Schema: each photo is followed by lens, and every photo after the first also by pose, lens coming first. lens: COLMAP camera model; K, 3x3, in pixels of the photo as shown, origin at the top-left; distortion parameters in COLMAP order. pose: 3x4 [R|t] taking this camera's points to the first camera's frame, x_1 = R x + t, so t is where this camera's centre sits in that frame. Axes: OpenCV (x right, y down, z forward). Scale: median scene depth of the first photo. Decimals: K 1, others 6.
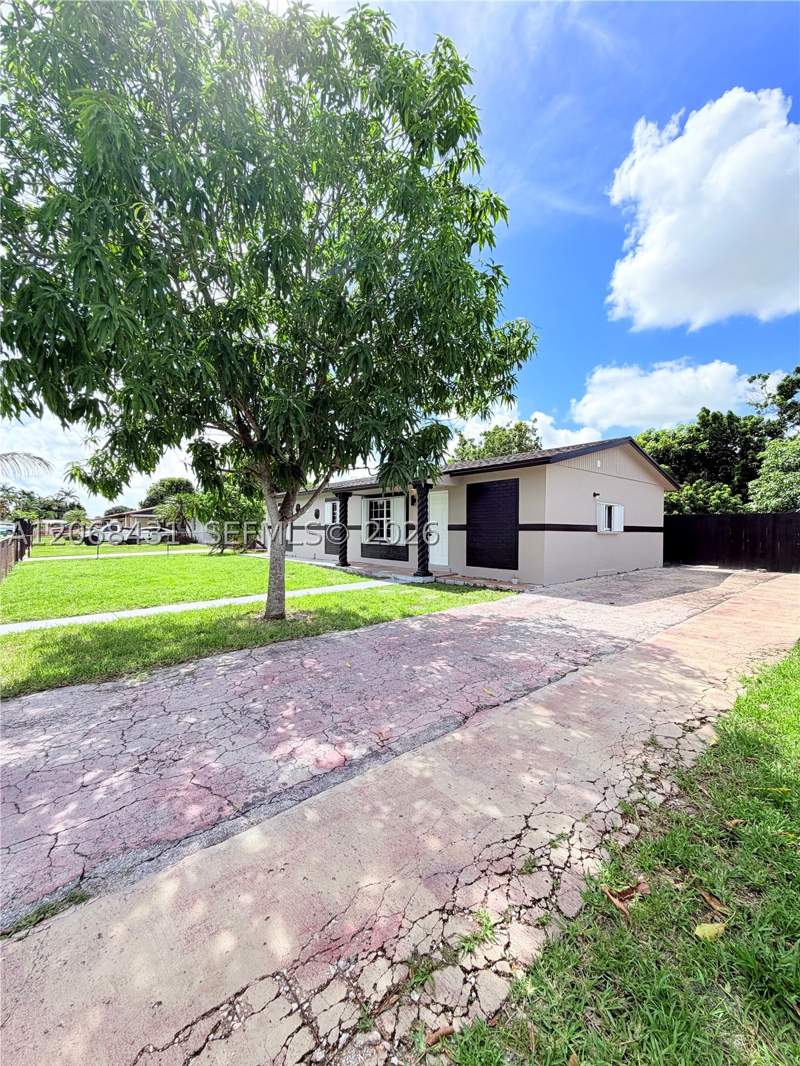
lens RADIAL K [[426.5, 0, 400.0], [0, 426.5, 533.0], [0, 0, 1]] dist [-0.002242, 0.000313]
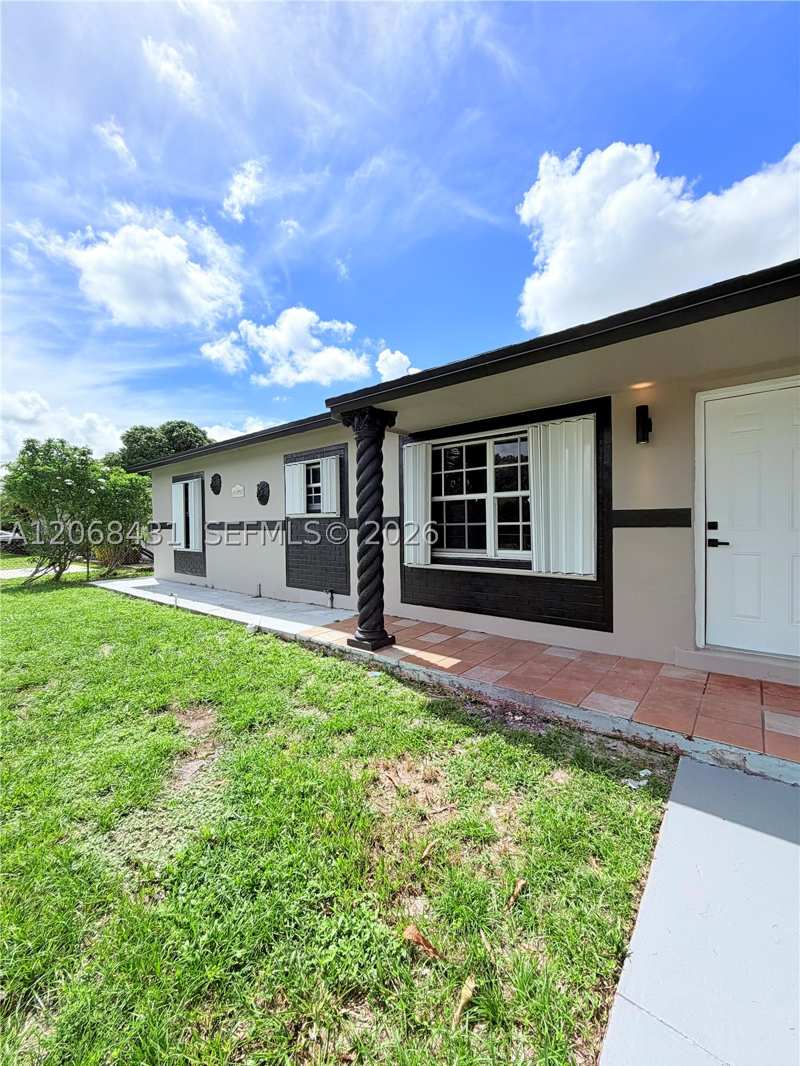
lens RADIAL K [[425.9, 0, 401.9], [0, 425.9, 526.8], [0, 0, 1]] dist [0.011216, 0.000254]
pose [[0.983192, -0.009759, 0.182311, -0.164812], [0.012186, 0.999851, -0.012200, -0.005410], [-0.182165, 0.014217, 0.983165, 0.677666]]
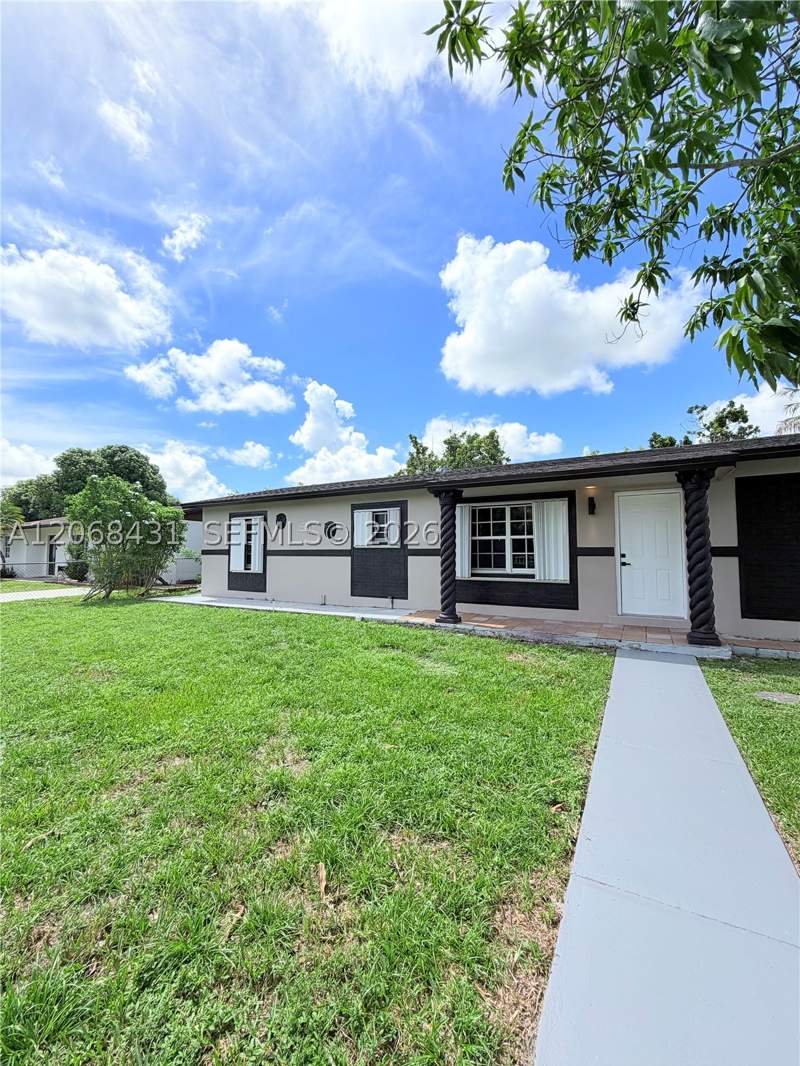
lens RADIAL K [[426.5, 0, 400.0], [0, 426.5, 533.0], [0, 0, 1]] dist [-0.002242, 0.000313]
pose [[0.931055, 0.023157, 0.364144, -0.388050], [0.001943, 0.997655, -0.068412, 0.000673], [-0.364875, 0.064403, 0.928826, 0.501886]]
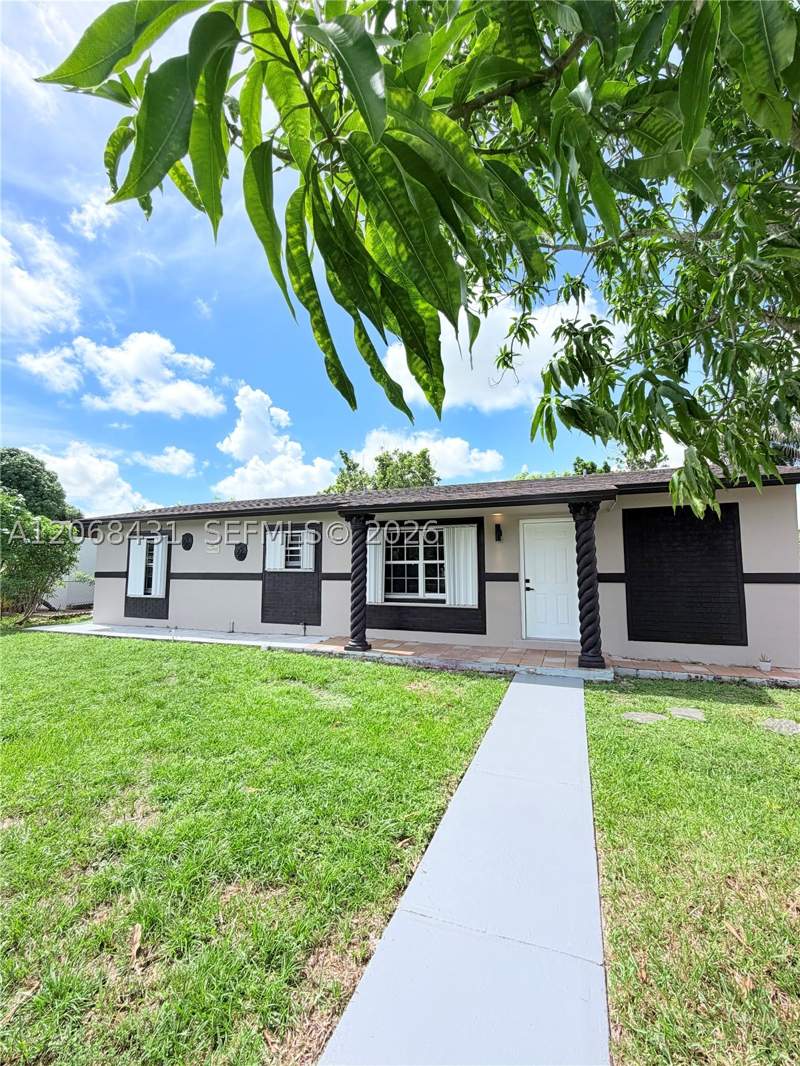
lens RADIAL K [[443.9, 0, 400.0], [0, 443.9, 533.0], [0, 0, 1]] dist [-0.001023, -0.000208]
pose [[0.870195, 0.048687, 0.490295, -0.362388], [0.003801, 0.994413, -0.105493, -0.008724], [-0.492692, 0.093663, 0.865148, 0.475263]]
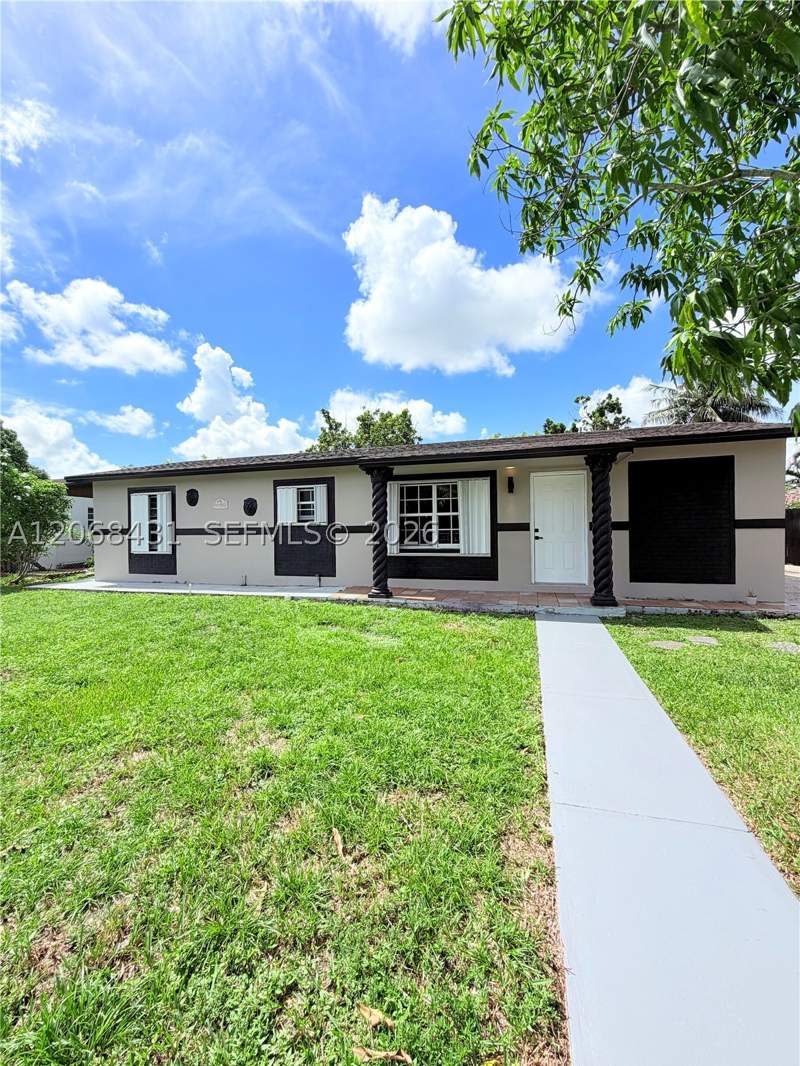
lens RADIAL K [[425.6, 0, 402.1], [0, 425.6, 534.6], [0, 0, 1]] dist [0.001758, 0.000072]
pose [[0.827071, -0.008558, 0.562032, -0.418773], [0.017118, 0.999804, -0.009966, 0.001329], [-0.561837, 0.017864, 0.827055, 0.513628]]
